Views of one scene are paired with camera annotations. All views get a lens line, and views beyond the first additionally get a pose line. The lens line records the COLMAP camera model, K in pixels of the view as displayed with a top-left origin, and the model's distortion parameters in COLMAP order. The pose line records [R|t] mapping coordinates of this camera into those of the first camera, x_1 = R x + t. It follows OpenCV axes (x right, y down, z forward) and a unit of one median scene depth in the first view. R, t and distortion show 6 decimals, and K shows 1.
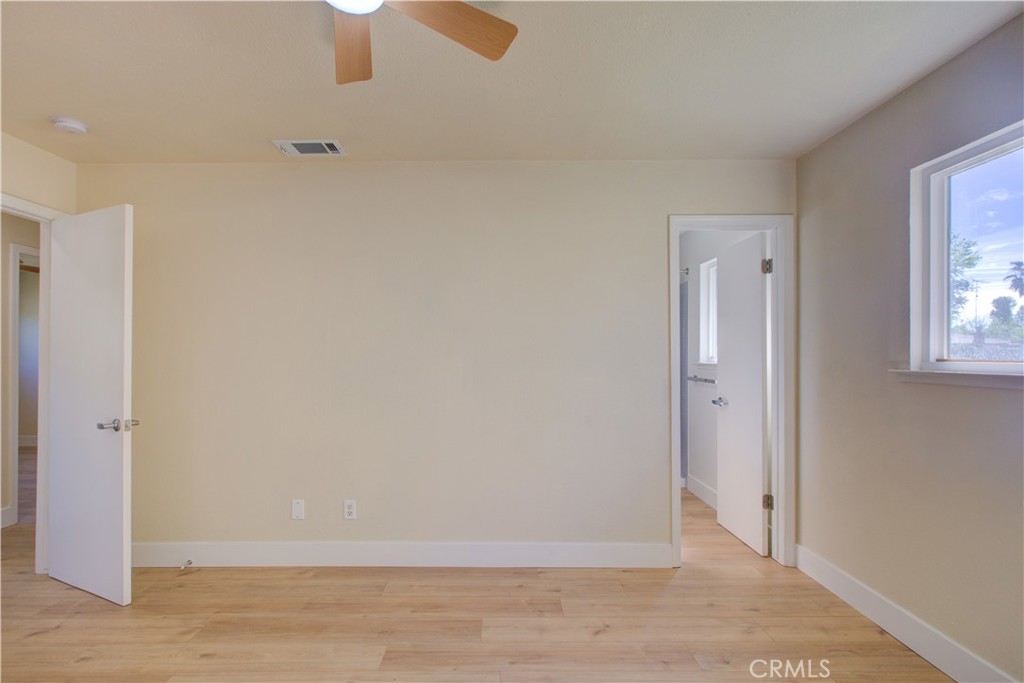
lens RADIAL K [[473.1, 0, 503.5], [0, 473.1, 355.9], [0, 0, 1]] dist [-0.009543, 0.003378]
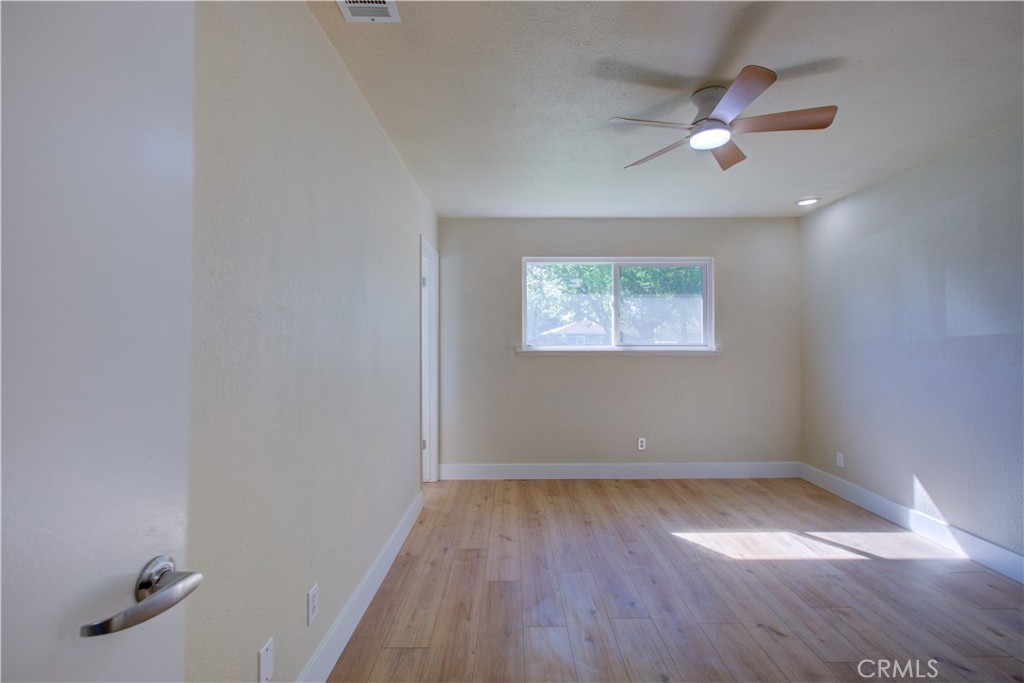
lens RADIAL K [[473.1, 0, 514.9], [0, 473.1, 343.3], [0, 0, 1]] dist [-0.009543, 0.003378]
pose [[-0.016978, 0.004135, 0.999847, -1.080091], [-0.001652, 0.999990, -0.004164, 0.006187], [-0.999854, -0.001723, -0.016971, 0.894748]]
